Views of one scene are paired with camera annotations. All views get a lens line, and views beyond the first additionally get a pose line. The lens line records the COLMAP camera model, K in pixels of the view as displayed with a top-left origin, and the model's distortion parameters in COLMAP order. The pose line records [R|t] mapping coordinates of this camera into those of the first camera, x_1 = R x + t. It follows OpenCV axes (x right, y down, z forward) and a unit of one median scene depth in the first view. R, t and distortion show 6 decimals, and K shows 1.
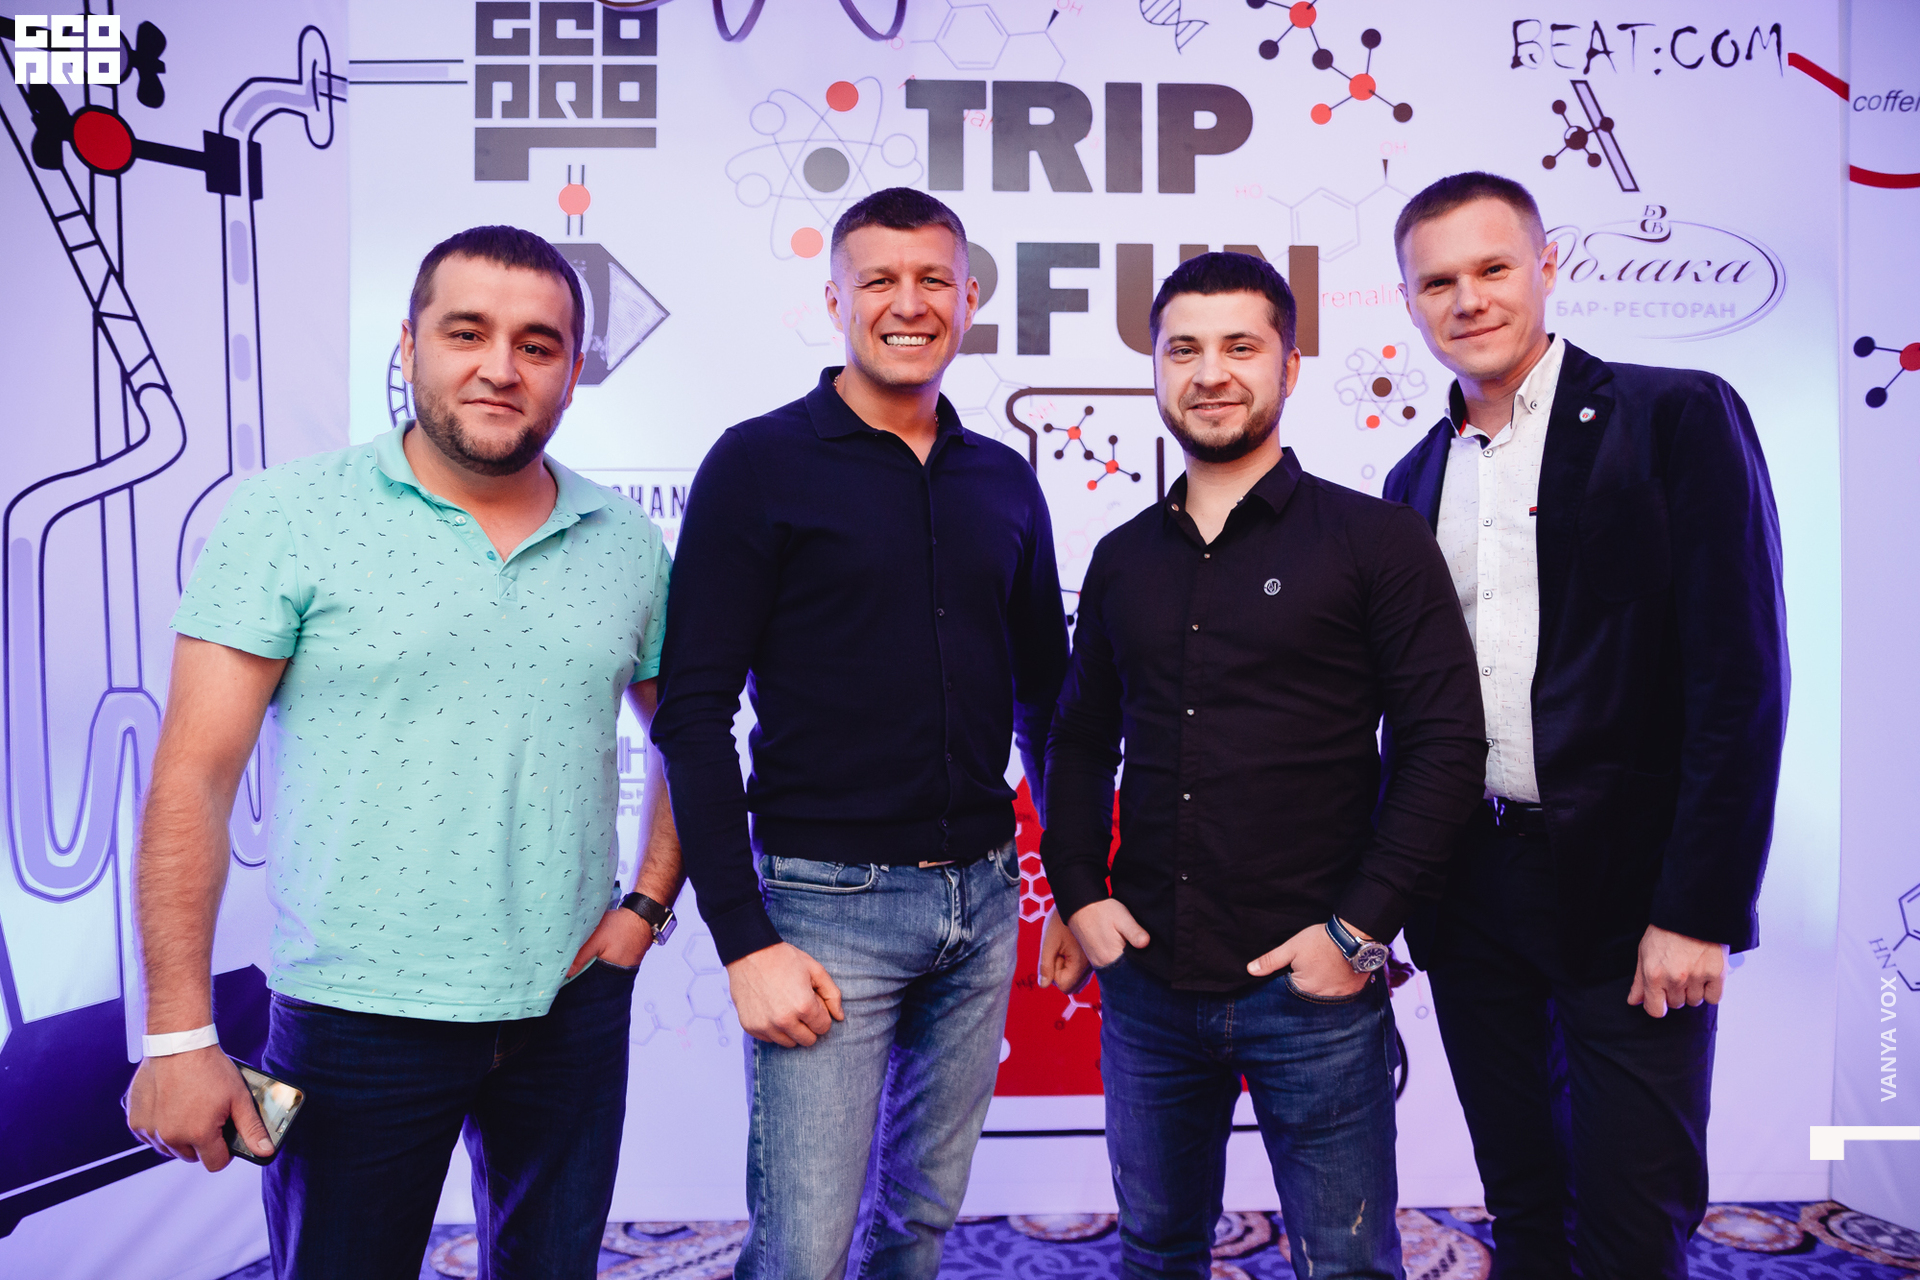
lens RADIAL K [[1546.1, 0, 953.6], [0, 1546.1, 648.5], [0, 0, 1]] dist [-0.116446, 0.106758]
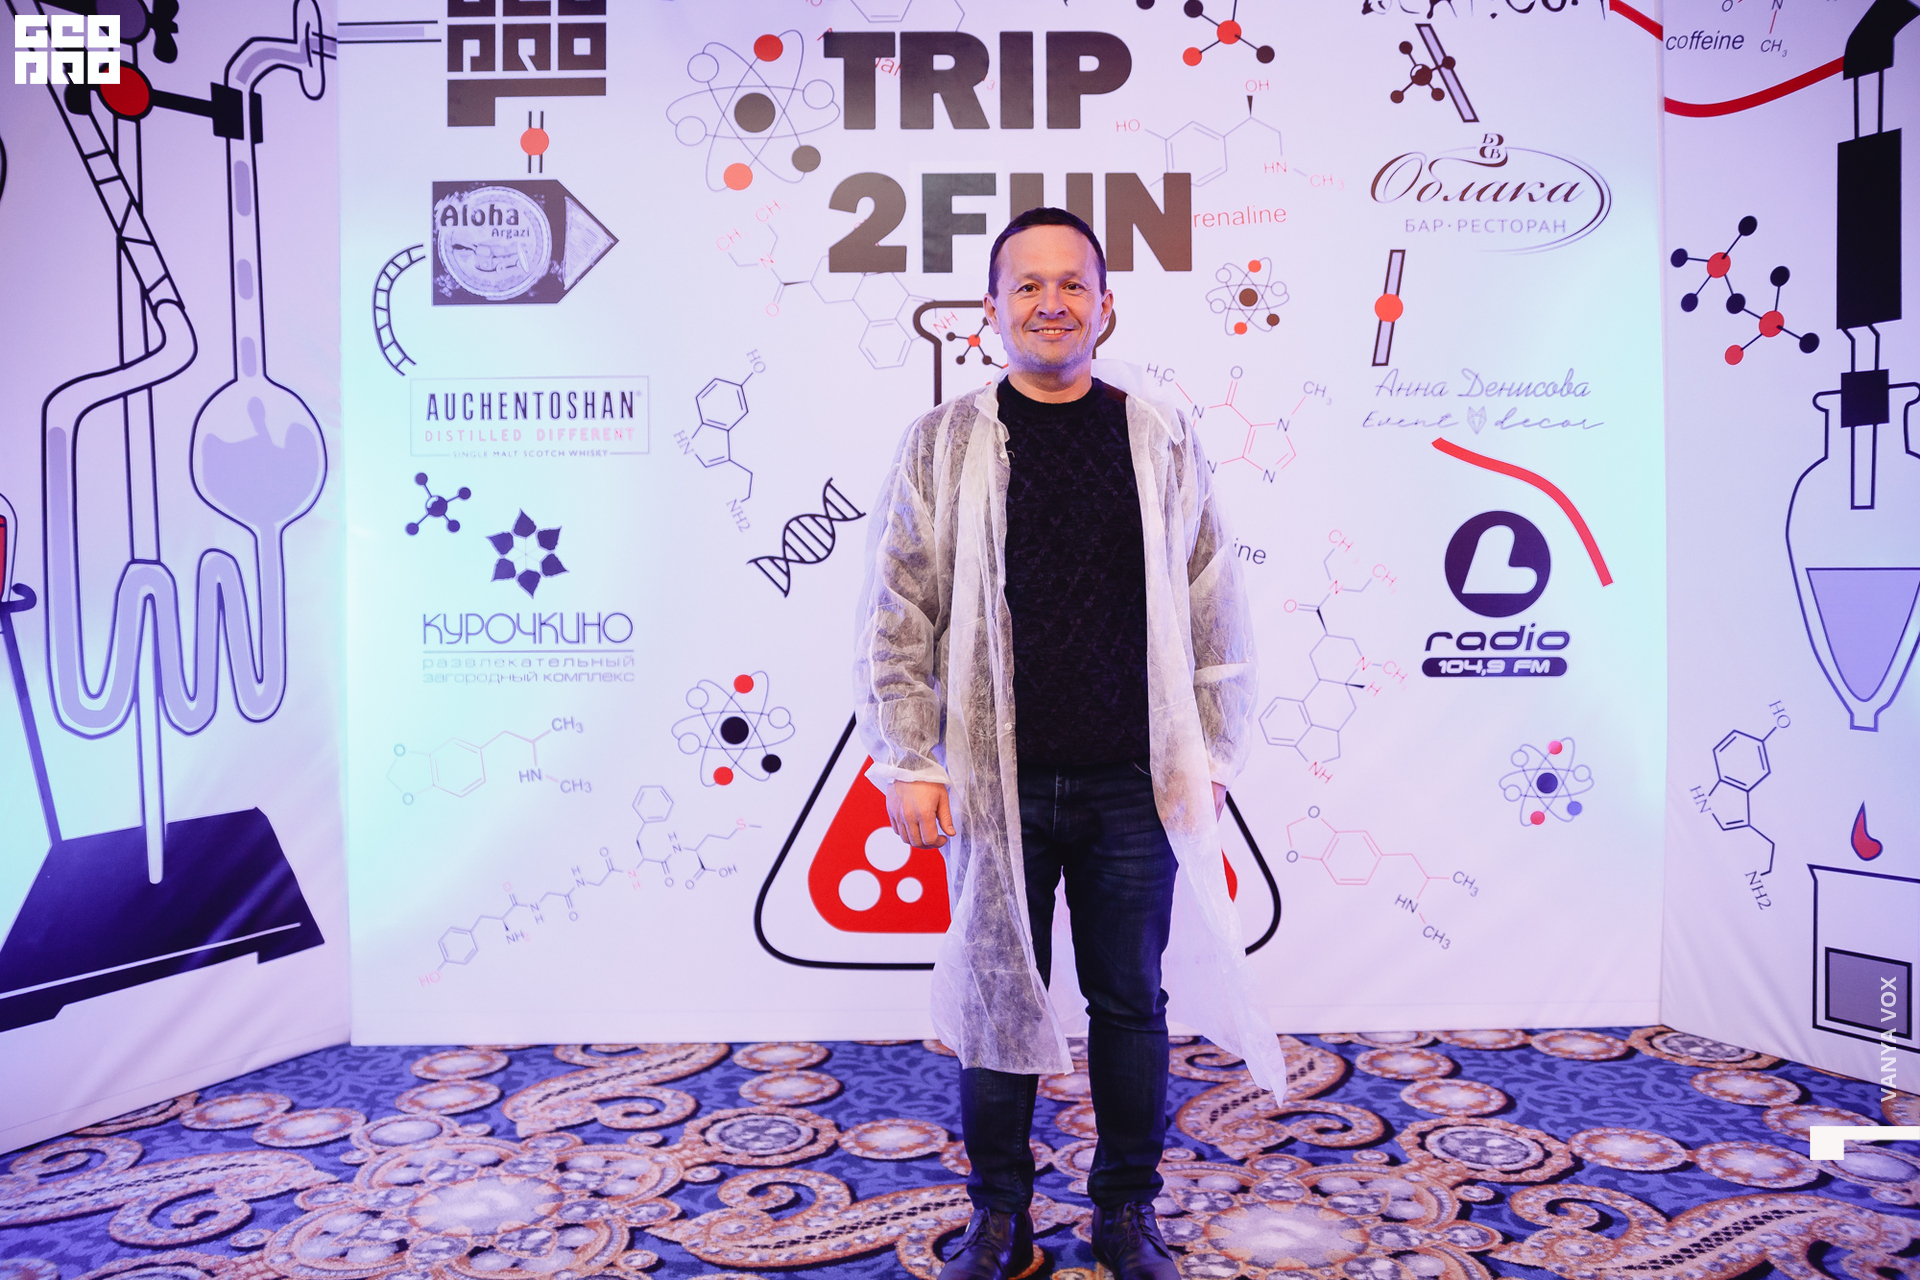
lens RADIAL K [[1546.1, 0, 948.1], [0, 1546.1, 640.8], [0, 0, 1]] dist [-0.116446, 0.106758]
pose [[0.999805, -0.006034, -0.018781, 0.079898], [0.006064, 0.999980, 0.001542, 0.079512], [0.018771, -0.001655, 0.999822, -0.133572]]
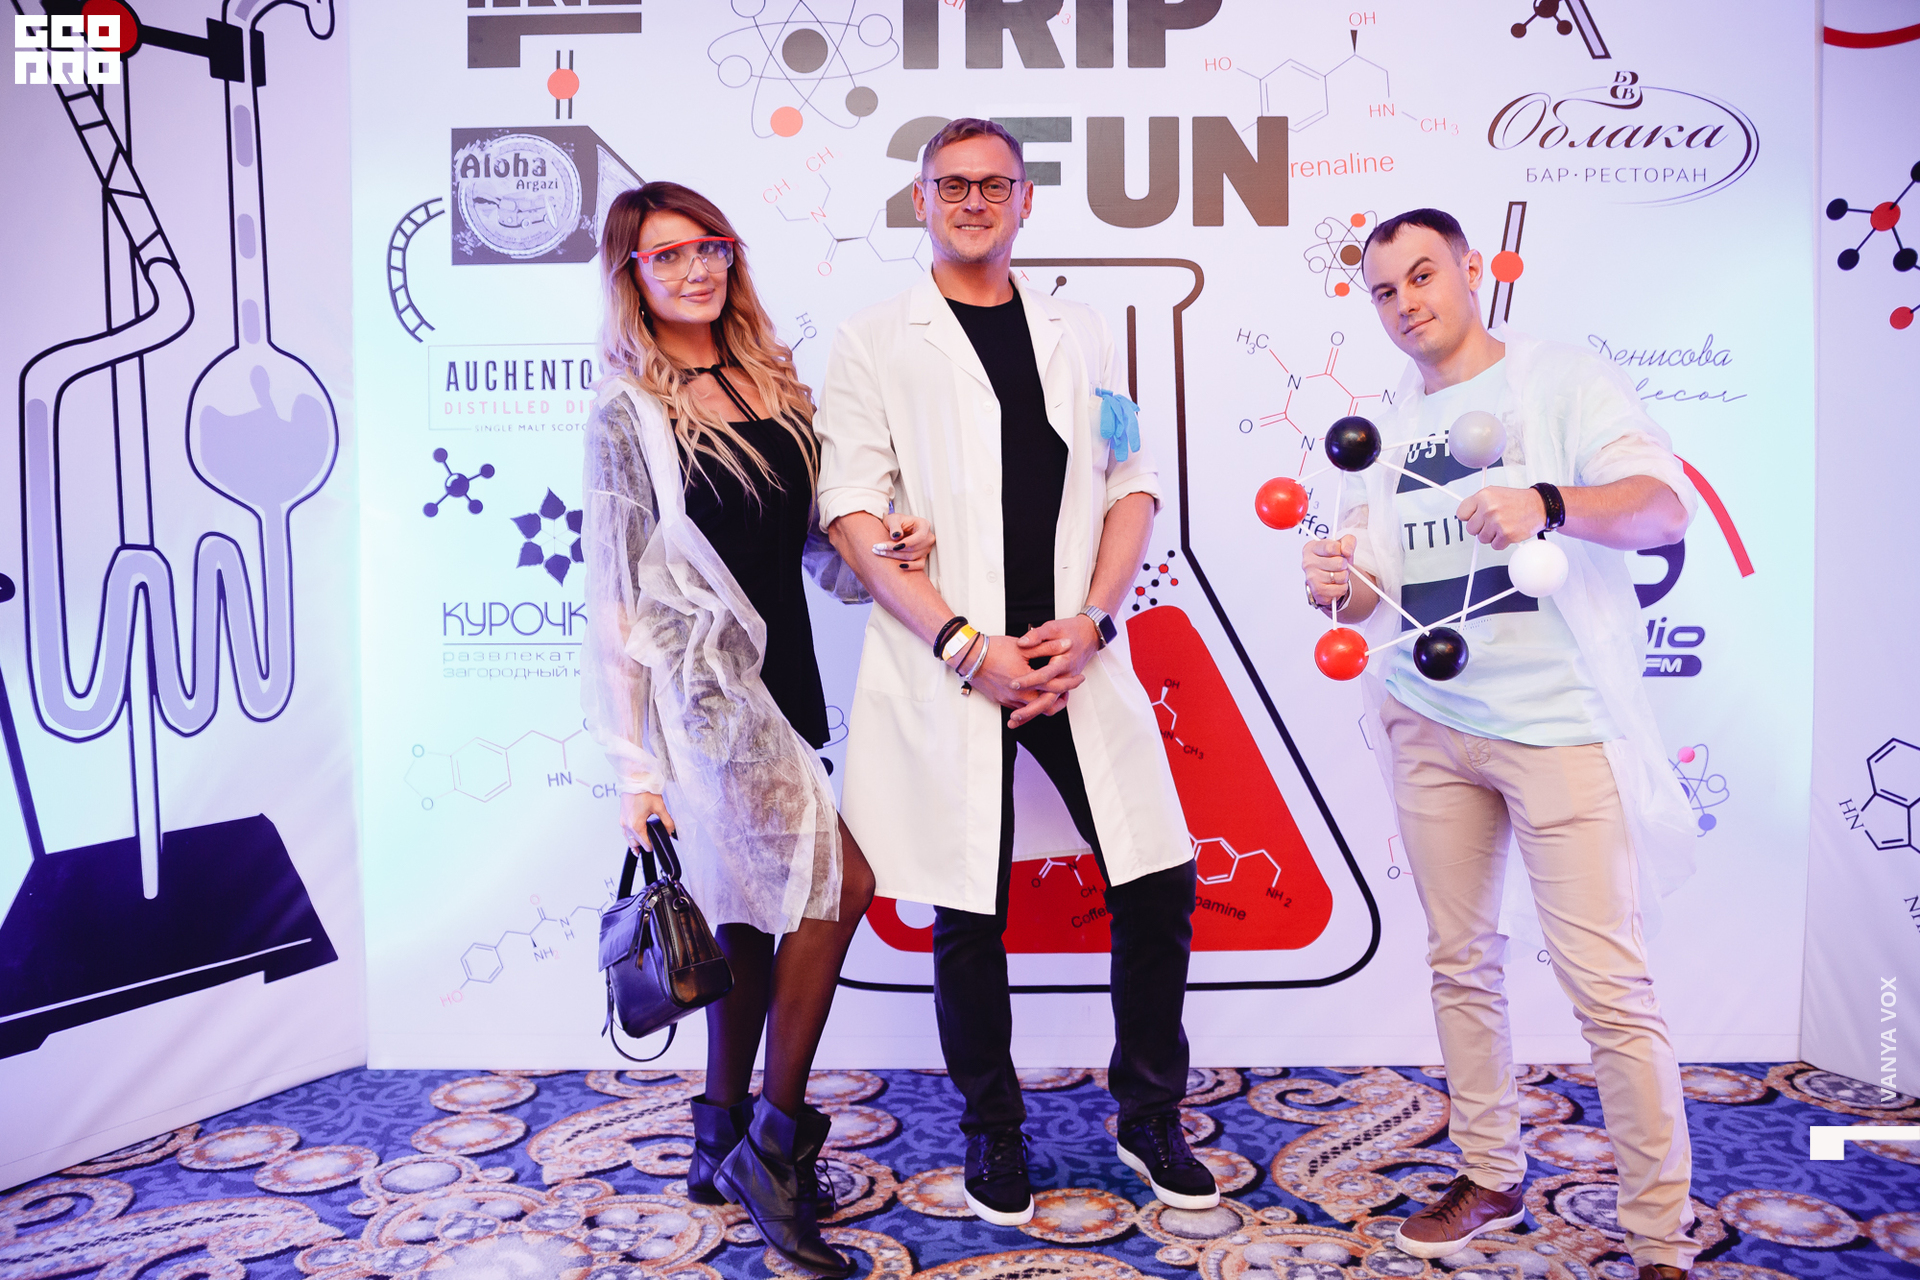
lens RADIAL K [[1546.1, 0, 949.8], [0, 1546.1, 641.9], [0, 0, 1]] dist [-0.116446, 0.106758]
pose [[0.998965, -0.001640, -0.045446, 0.060570], [0.002600, 0.999775, 0.021069, 0.064356], [0.045401, -0.021165, 0.998745, -0.029469]]
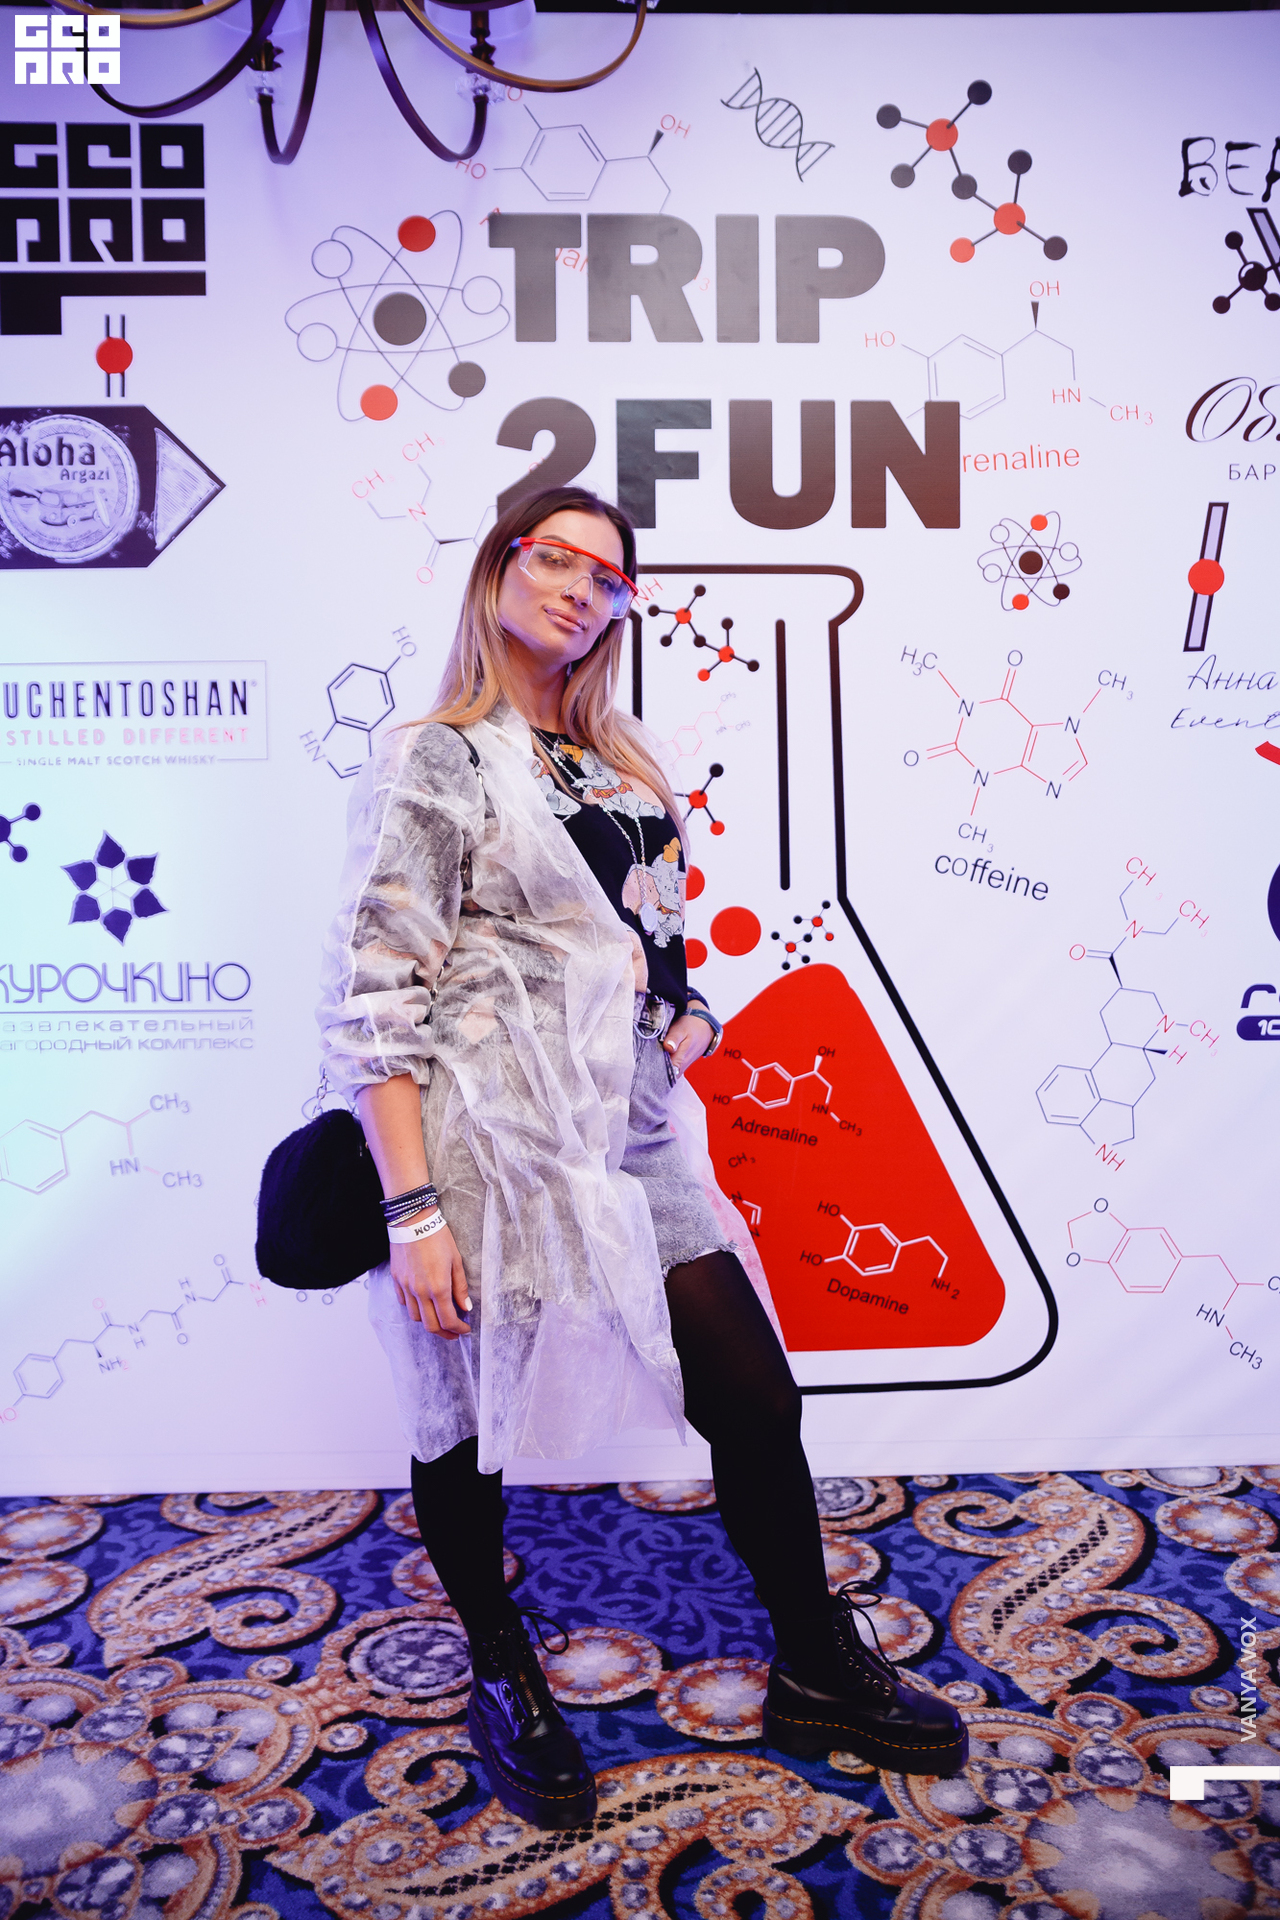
lens RADIAL K [[1546.1, 0, 640.2], [0, 1546.1, 945.9], [0, 0, 1]] dist [-0.116446, 0.106758]
pose [[0.999953, -0.007529, 0.006089, 0.047361], [0.007208, 0.998662, 0.051202, 0.004055], [-0.006466, -0.051155, 0.998670, 0.107365]]
